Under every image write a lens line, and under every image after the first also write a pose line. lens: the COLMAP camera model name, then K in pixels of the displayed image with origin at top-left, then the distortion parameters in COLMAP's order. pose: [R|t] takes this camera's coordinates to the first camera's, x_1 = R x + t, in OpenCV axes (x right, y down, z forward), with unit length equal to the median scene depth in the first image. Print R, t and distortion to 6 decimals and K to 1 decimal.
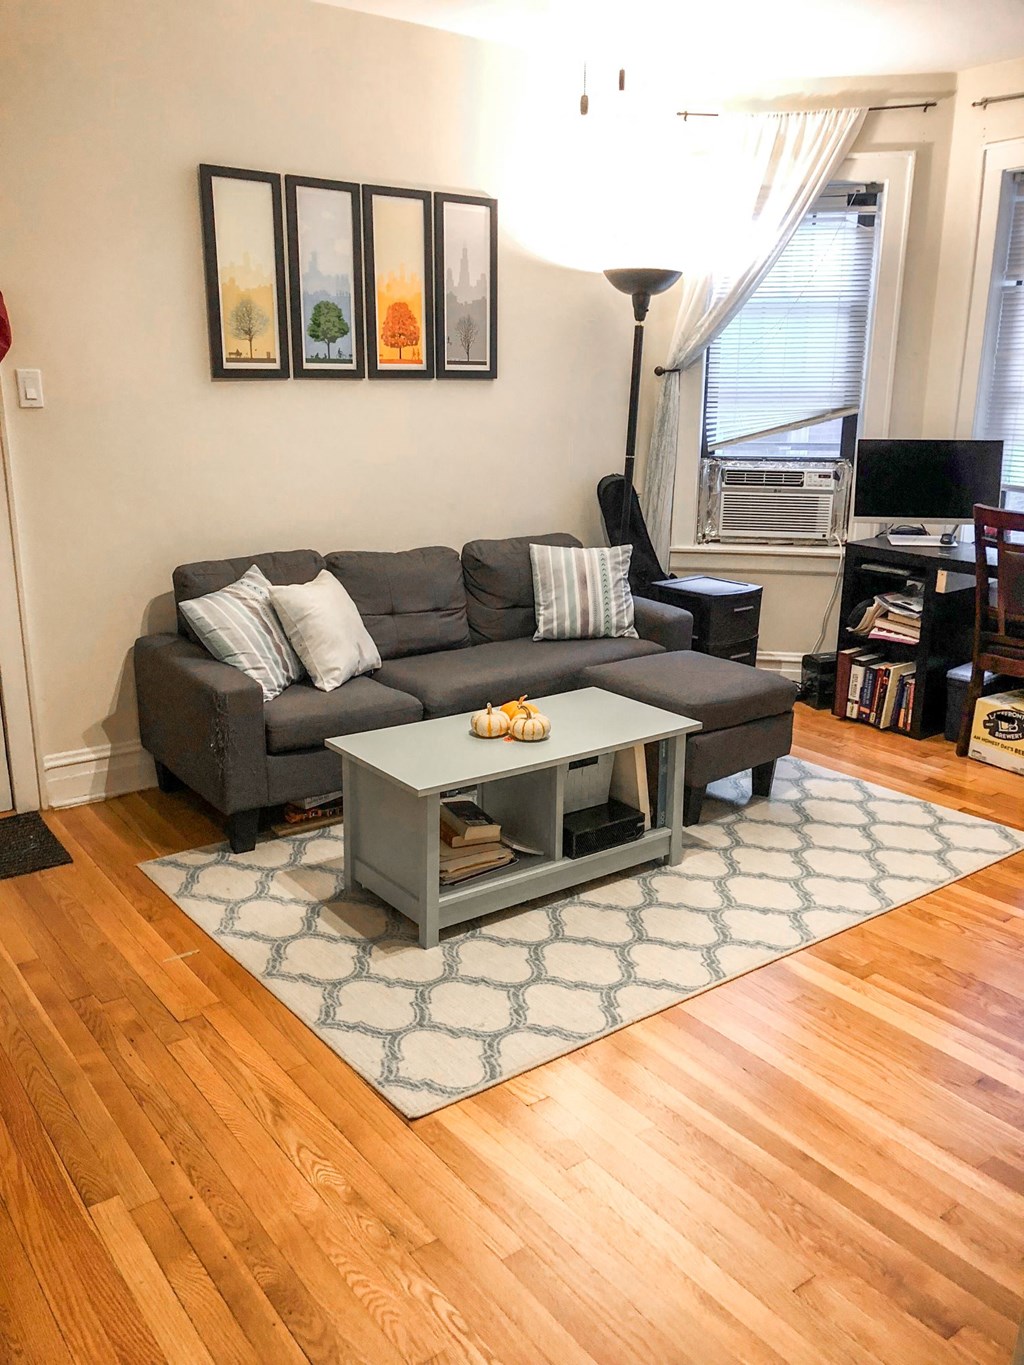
lens RADIAL K [[1142.7, 0, 510.6], [0, 1142.7, 683.8], [0, 0, 1]] dist [-0.015155, -0.003884]
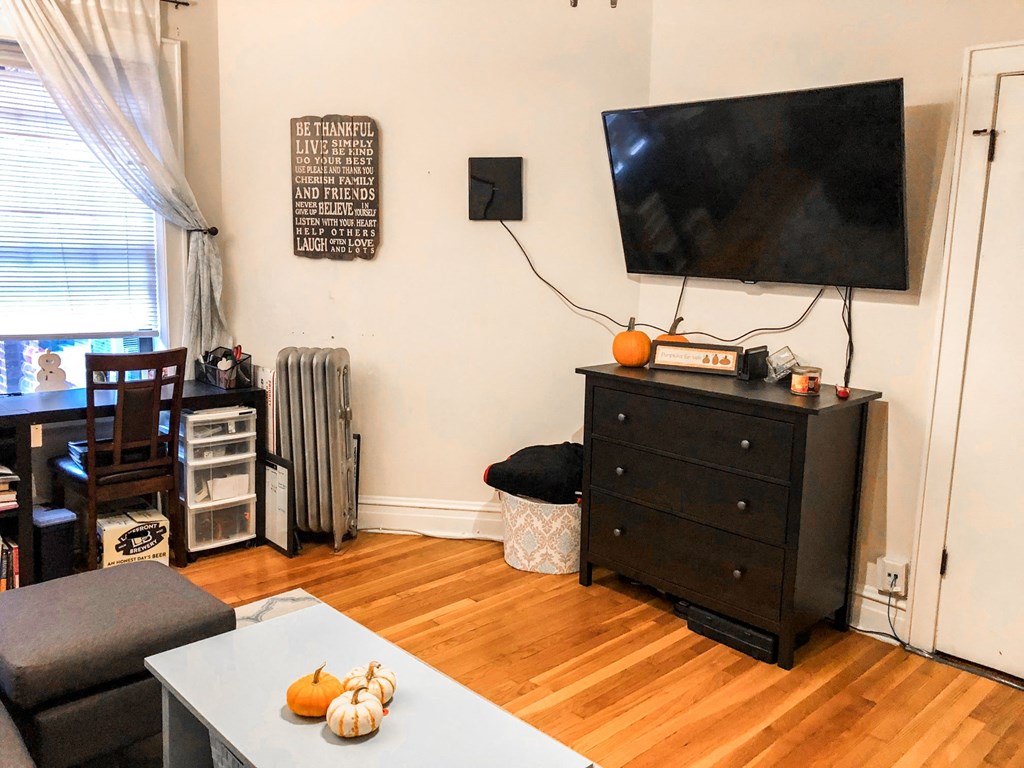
lens RADIAL K [[857.2, 0, 510.9], [0, 857.2, 382.3], [0, 0, 1]] dist [-0.015155, -0.003884]
pose [[-0.104357, -0.181249, 0.977885, -0.388579], [0.236354, 0.950564, 0.201408, -0.190484], [-0.966047, 0.252145, -0.056359, 0.650307]]
